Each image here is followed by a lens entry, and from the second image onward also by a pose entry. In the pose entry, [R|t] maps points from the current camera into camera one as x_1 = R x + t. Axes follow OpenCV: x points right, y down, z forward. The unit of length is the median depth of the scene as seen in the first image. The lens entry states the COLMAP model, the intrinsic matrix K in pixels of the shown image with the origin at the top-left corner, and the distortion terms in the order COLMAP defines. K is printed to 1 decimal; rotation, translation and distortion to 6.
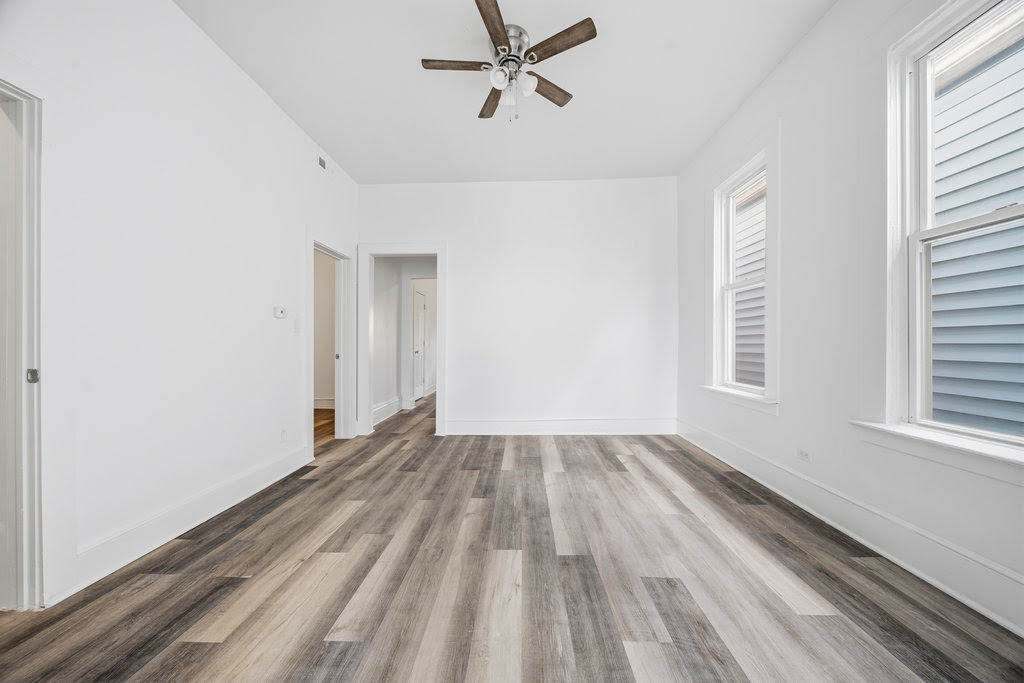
lens RADIAL K [[368.5, 0, 511.7], [0, 368.5, 342.3], [0, 0, 1]] dist [-0.003213, -0.000538]
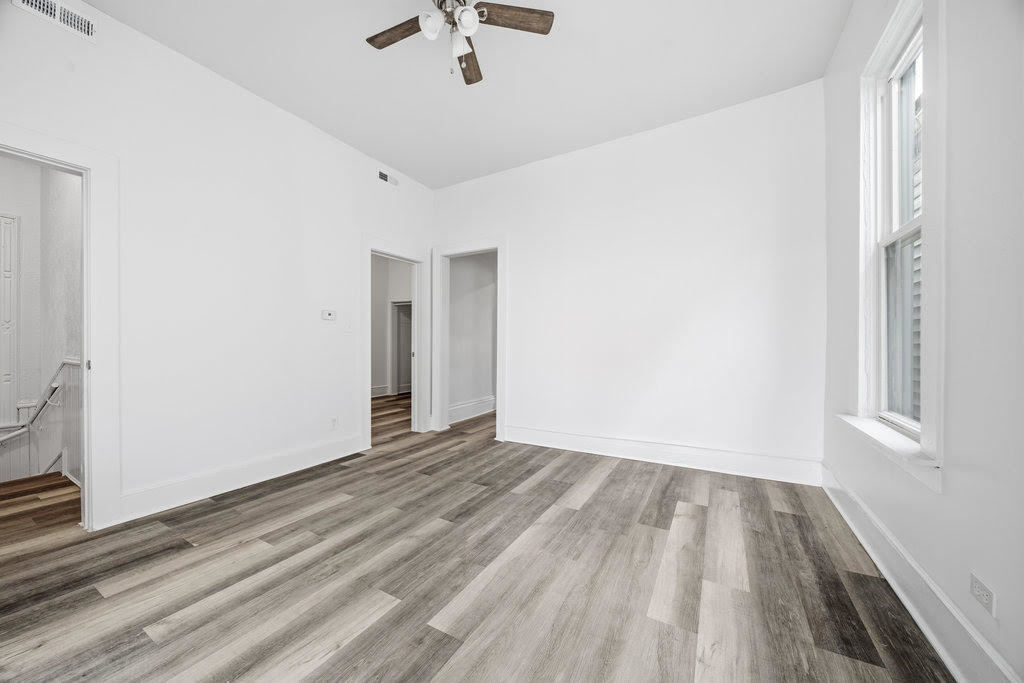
lens RADIAL K [[368.5, 0, 510.8], [0, 368.5, 343.1], [0, 0, 1]] dist [-0.003213, -0.000538]
pose [[0.877427, 0.002617, -0.479704, 0.492435], [-0.000877, 0.999992, 0.003850, 0.000297], [0.479710, -0.002958, 0.877422, 0.328799]]
